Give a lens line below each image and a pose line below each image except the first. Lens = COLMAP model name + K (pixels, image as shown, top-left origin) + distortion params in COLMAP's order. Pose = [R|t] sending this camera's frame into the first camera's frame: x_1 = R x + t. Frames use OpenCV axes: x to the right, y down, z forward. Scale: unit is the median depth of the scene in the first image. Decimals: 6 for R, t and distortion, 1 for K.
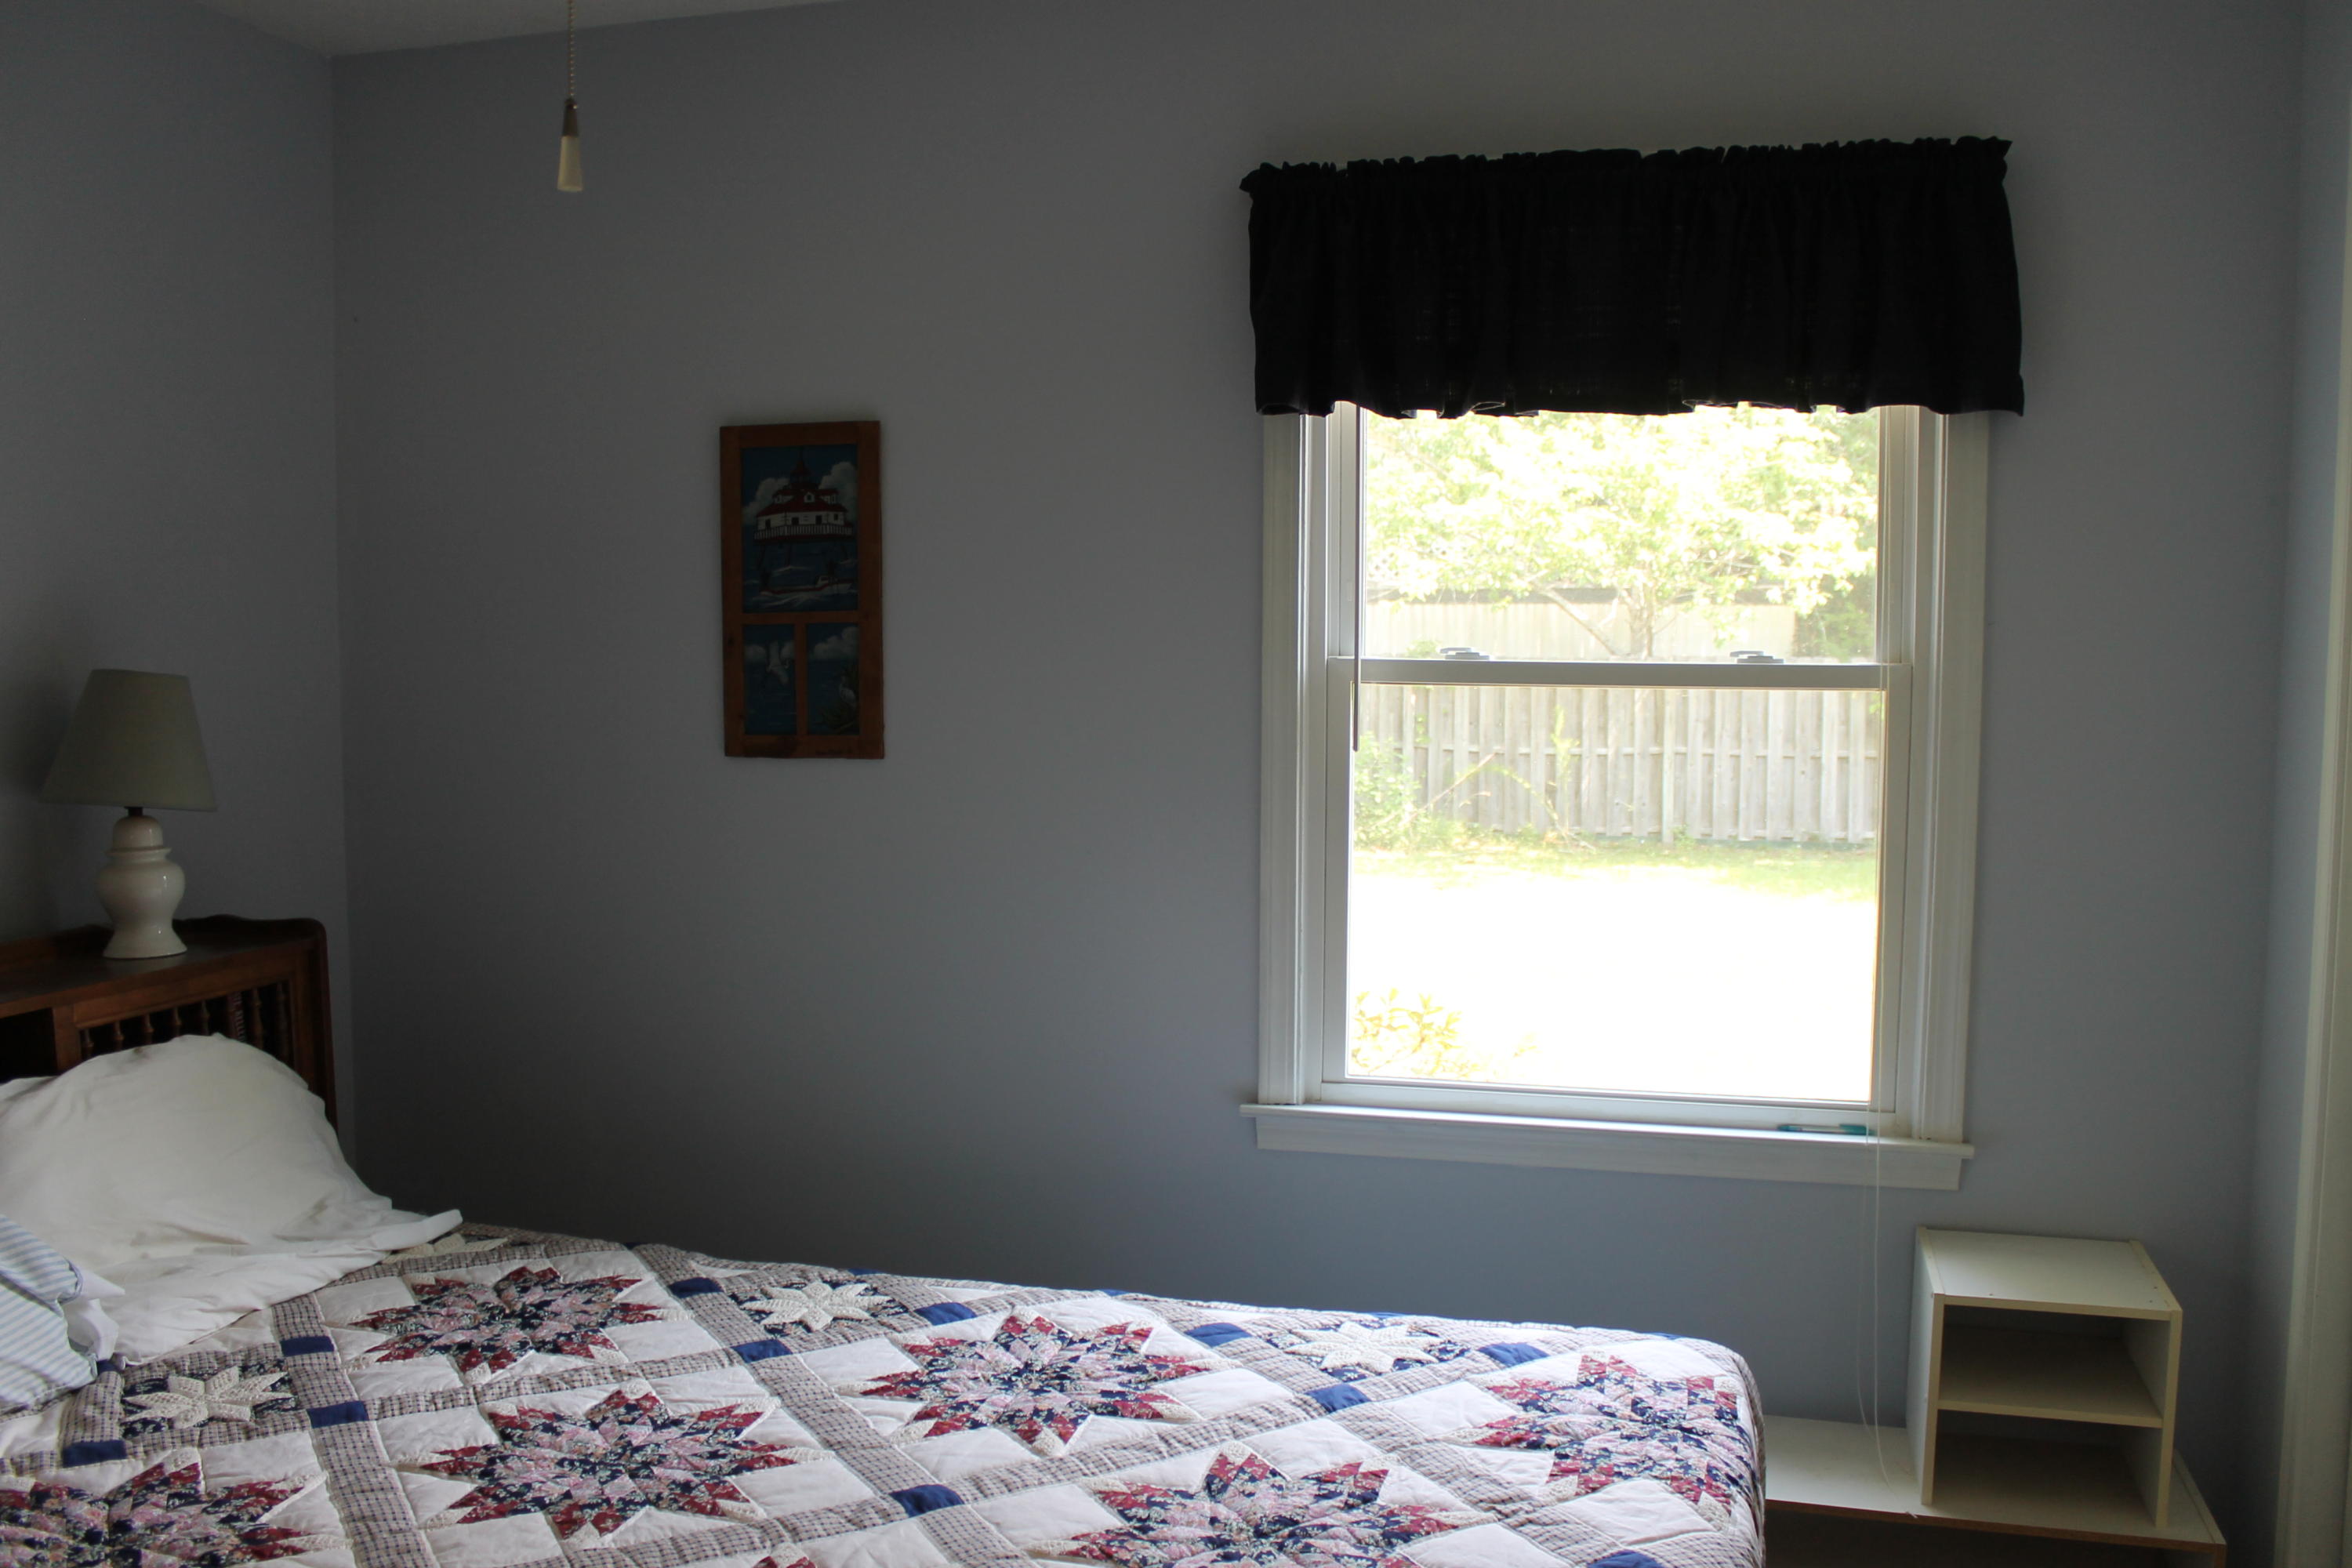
lens RADIAL K [[2030.6, 0, 1176.0], [0, 2030.6, 784.0], [0, 0, 1]] dist [-0.142608, 0.134266]
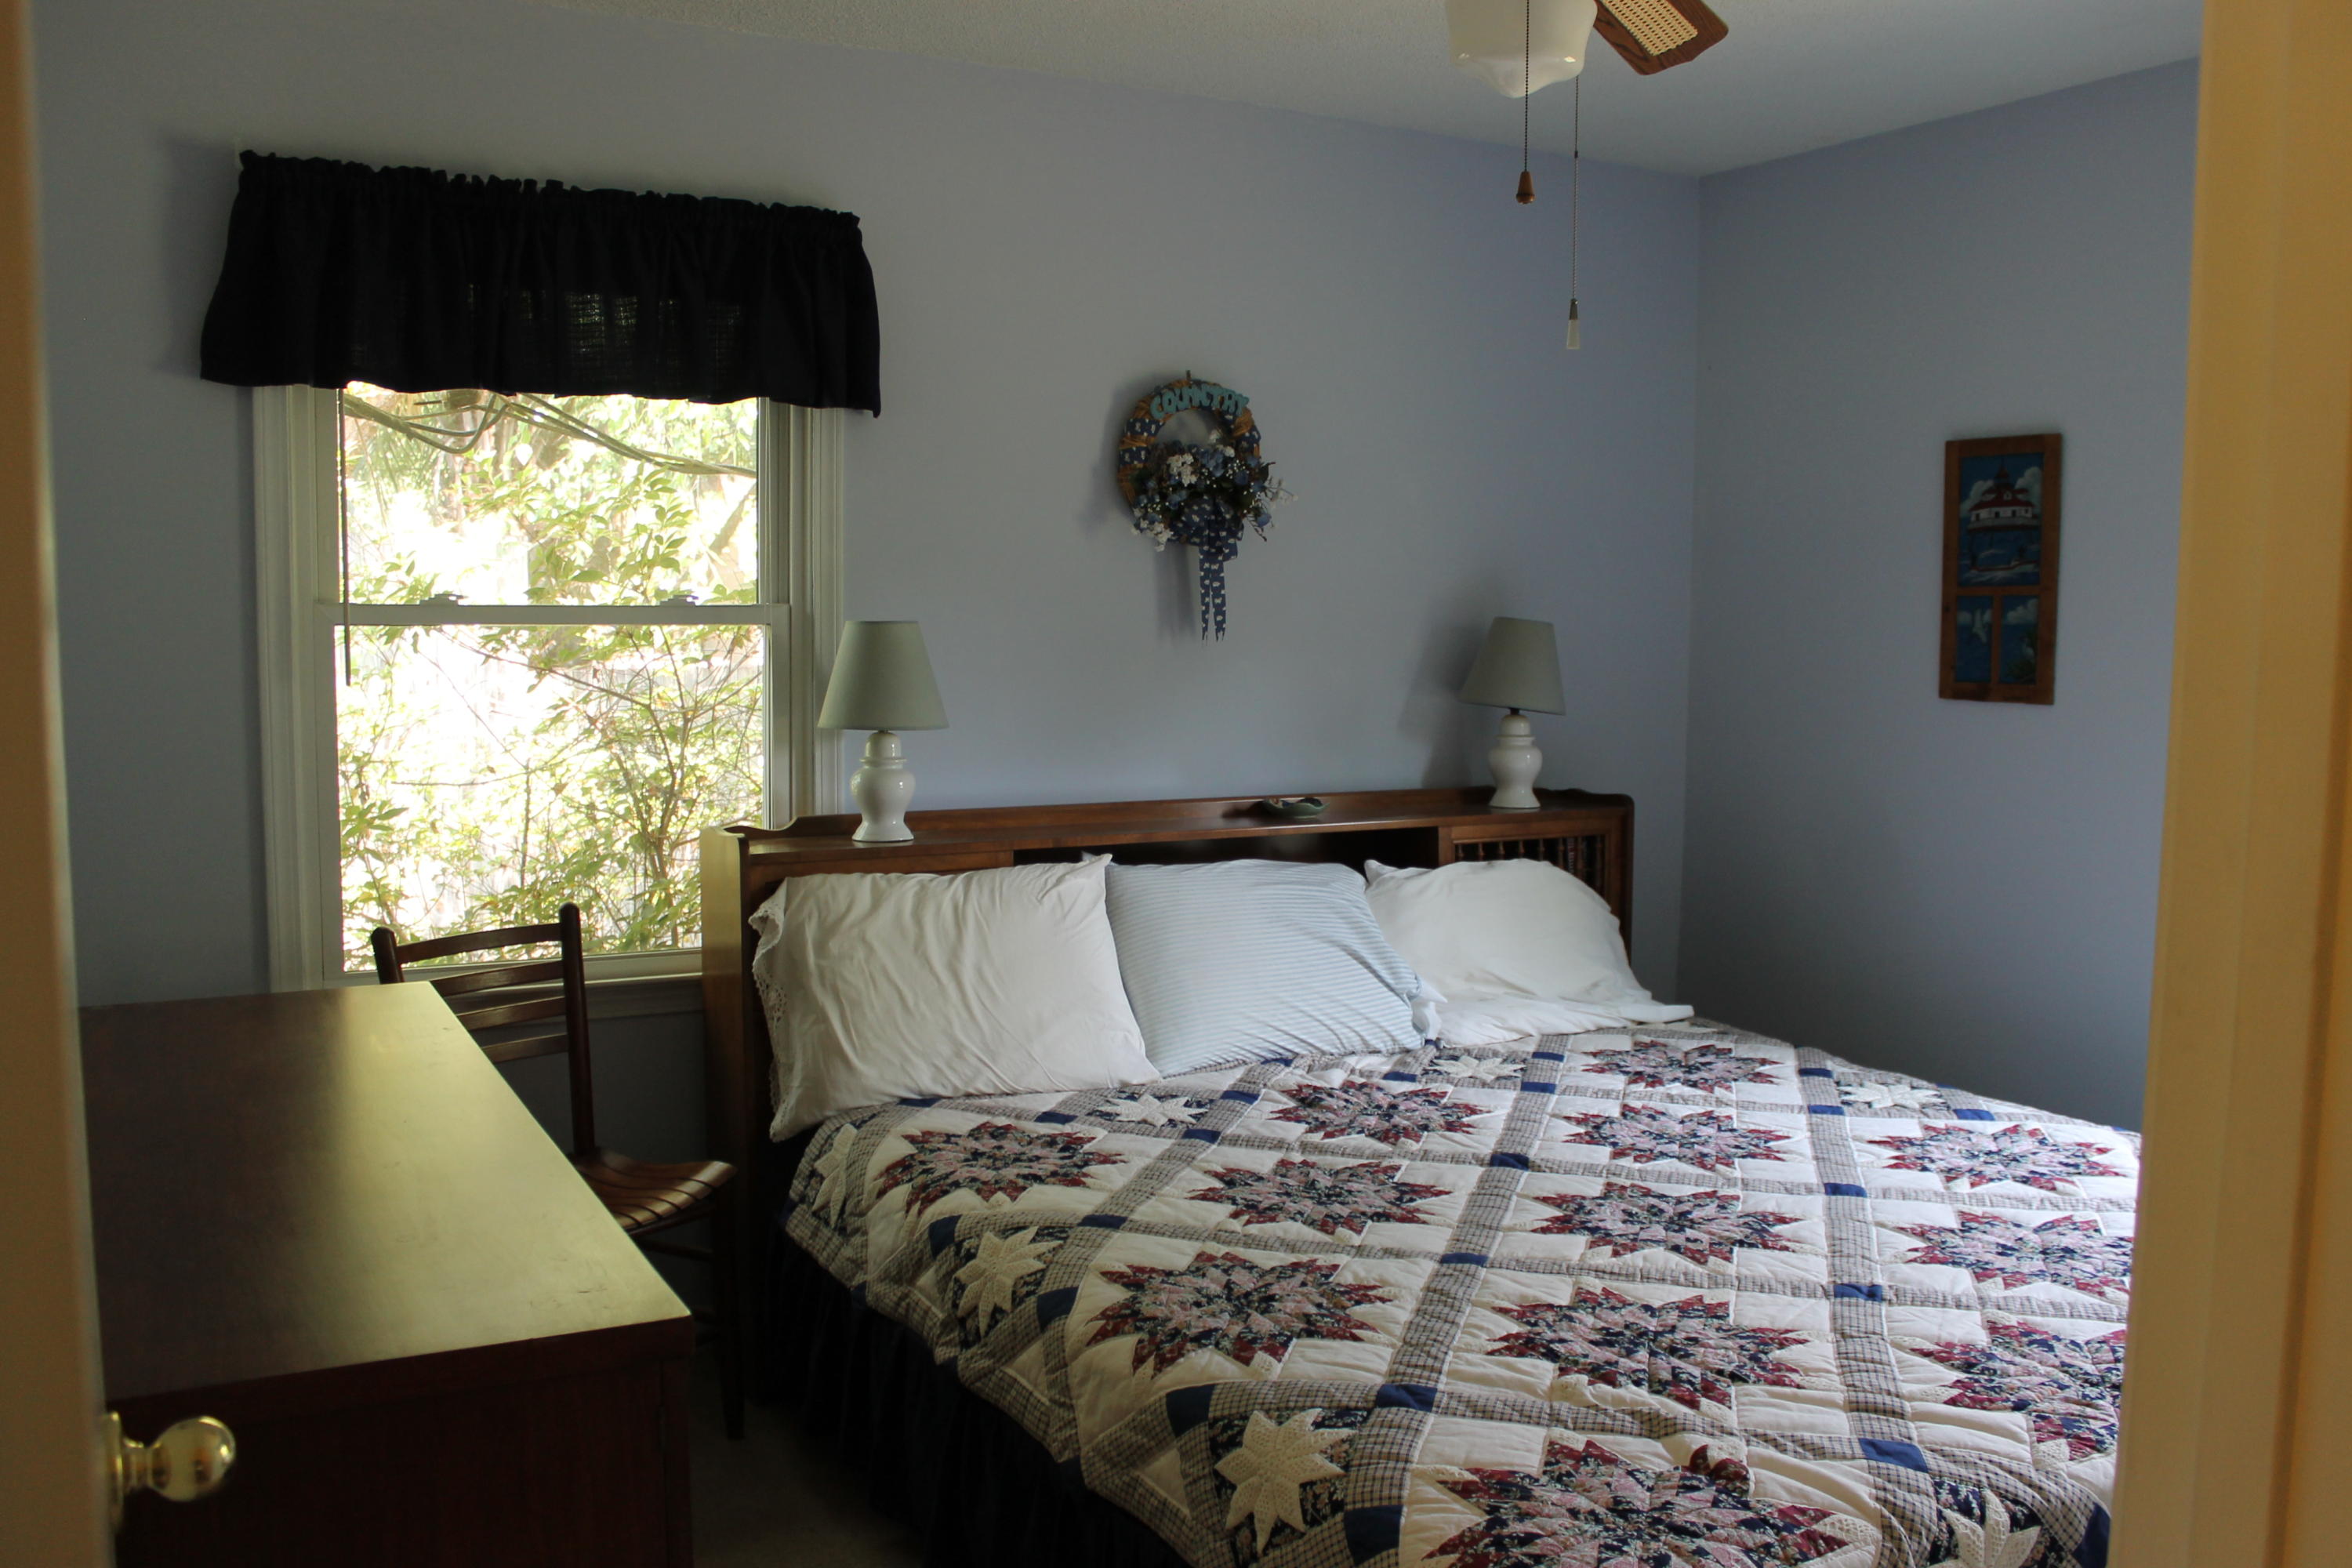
lens RADIAL K [[2030.6, 0, 1176.0], [0, 2030.6, 784.0], [0, 0, 1]] dist [-0.142608, 0.134266]
pose [[0.704784, 0.073397, -0.705615, 0.388812], [-0.063072, 0.997178, 0.040727, 0.023125], [0.706612, 0.015801, 0.707424, -0.278983]]
